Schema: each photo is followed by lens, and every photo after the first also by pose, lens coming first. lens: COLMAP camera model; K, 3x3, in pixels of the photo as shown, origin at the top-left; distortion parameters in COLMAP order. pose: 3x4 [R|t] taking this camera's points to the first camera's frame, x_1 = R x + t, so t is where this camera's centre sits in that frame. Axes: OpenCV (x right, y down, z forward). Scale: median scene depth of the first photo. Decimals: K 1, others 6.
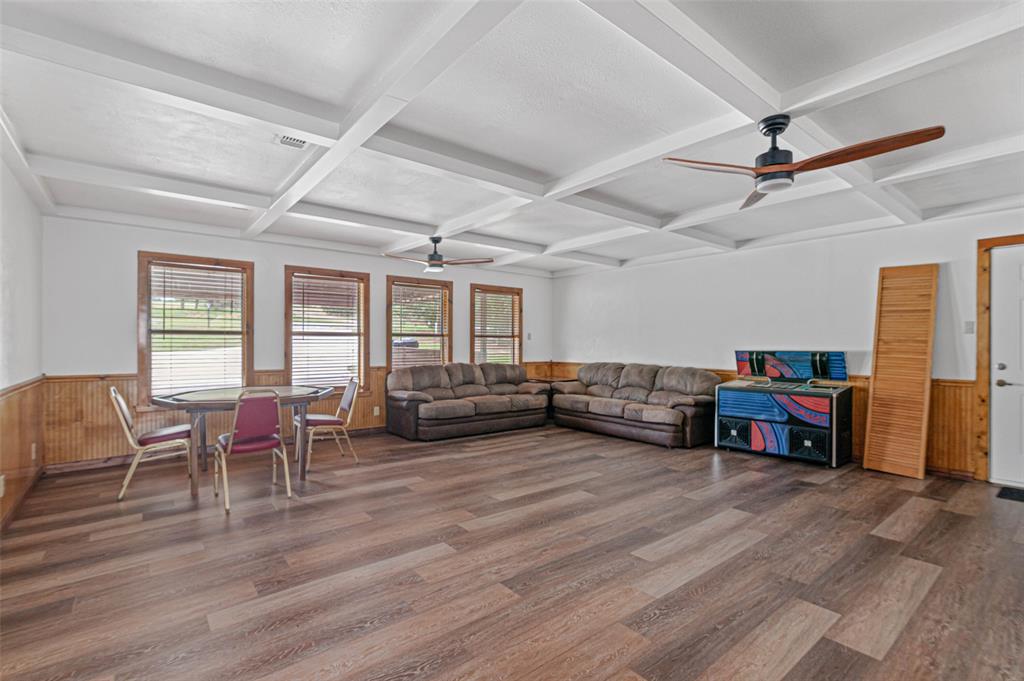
lens RADIAL K [[469.1, 0, 513.9], [0, 469.1, 343.1], [0, 0, 1]] dist [-0.010504, 0.000229]
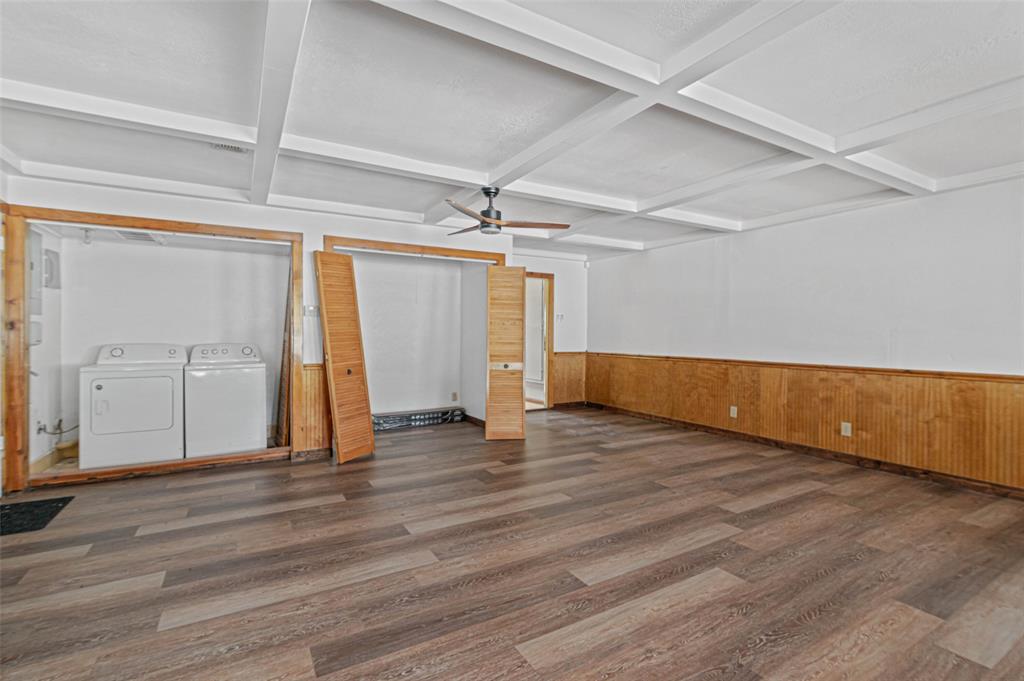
lens RADIAL K [[469.1, 0, 511.0], [0, 469.1, 338.3], [0, 0, 1]] dist [-0.010504, 0.000229]
pose [[-0.987515, -0.006273, 0.157399, 0.186159], [-0.005574, 0.999973, 0.004877, 0.008617], [-0.157425, 0.003939, -0.987523, 1.963671]]
